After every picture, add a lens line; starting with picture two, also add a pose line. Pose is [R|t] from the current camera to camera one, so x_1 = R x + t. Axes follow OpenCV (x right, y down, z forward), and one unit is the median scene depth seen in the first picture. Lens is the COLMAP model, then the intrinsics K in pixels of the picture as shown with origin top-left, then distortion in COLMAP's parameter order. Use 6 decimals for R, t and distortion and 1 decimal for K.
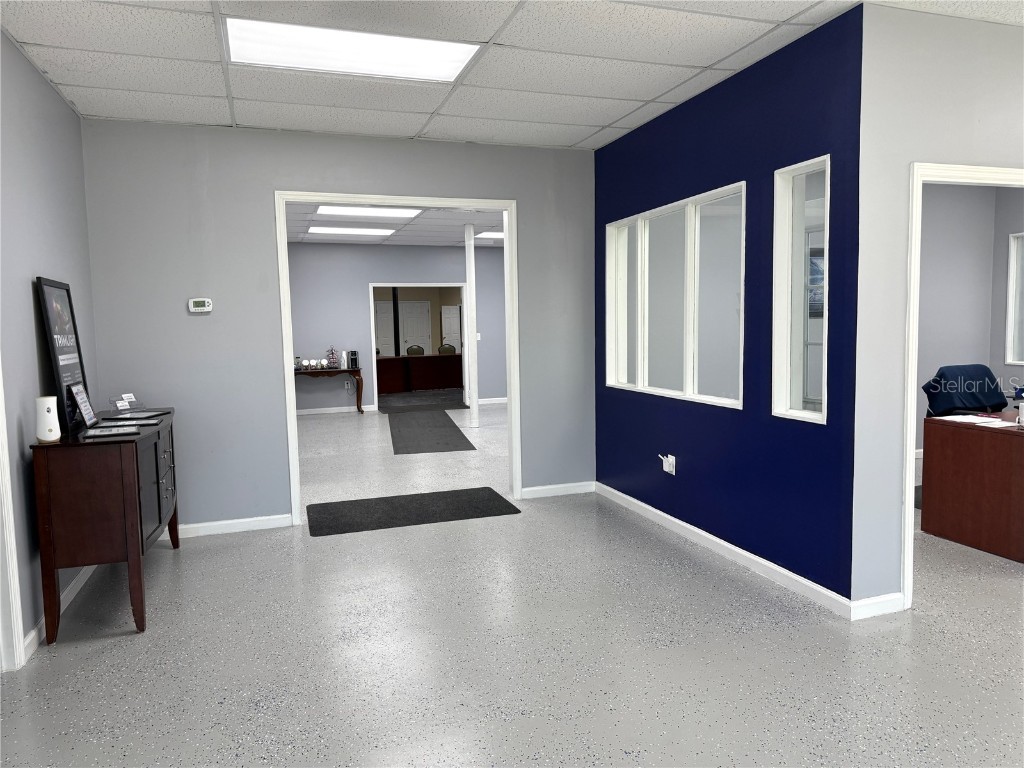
lens RADIAL K [[714.8, 0, 512.0], [0, 714.8, 384.0], [0, 0, 1]] dist [0.000663, -0.007162]
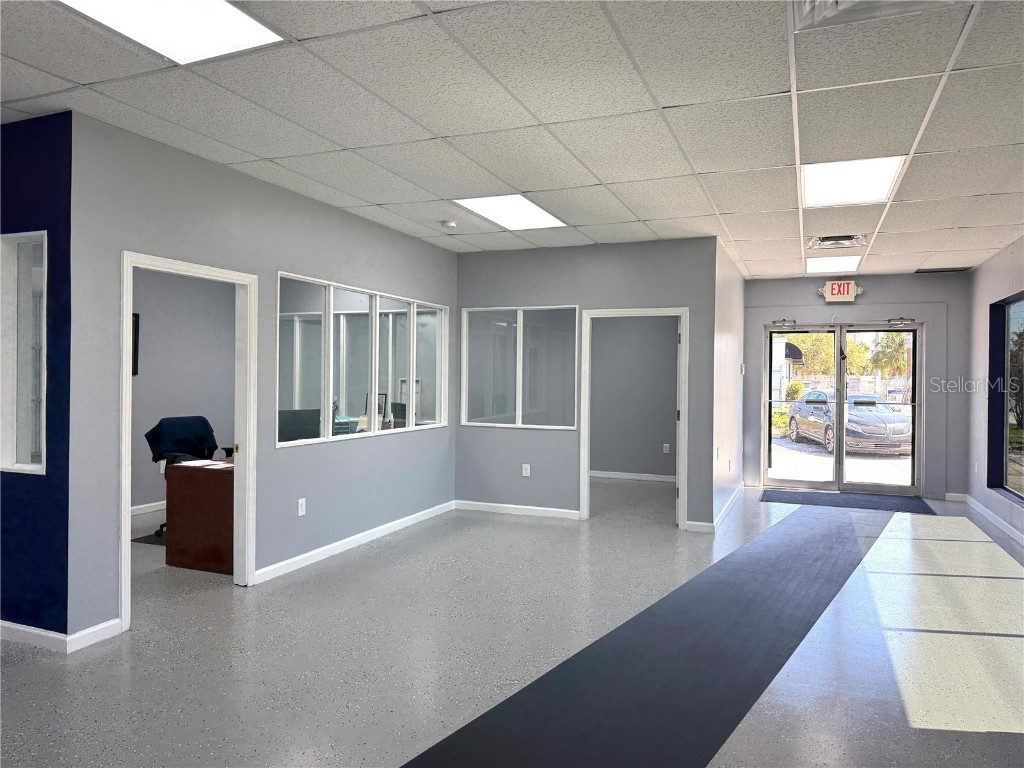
lens RADIAL K [[713.6, 0, 512.0], [0, 713.6, 384.0], [0, 0, 1]] dist [0.007529, 0.002454]
pose [[0.662796, 0.024429, 0.748401, 0.093715], [0.039787, 0.996907, -0.067776, 0.021401], [-0.747742, 0.074698, 0.659774, -0.256760]]
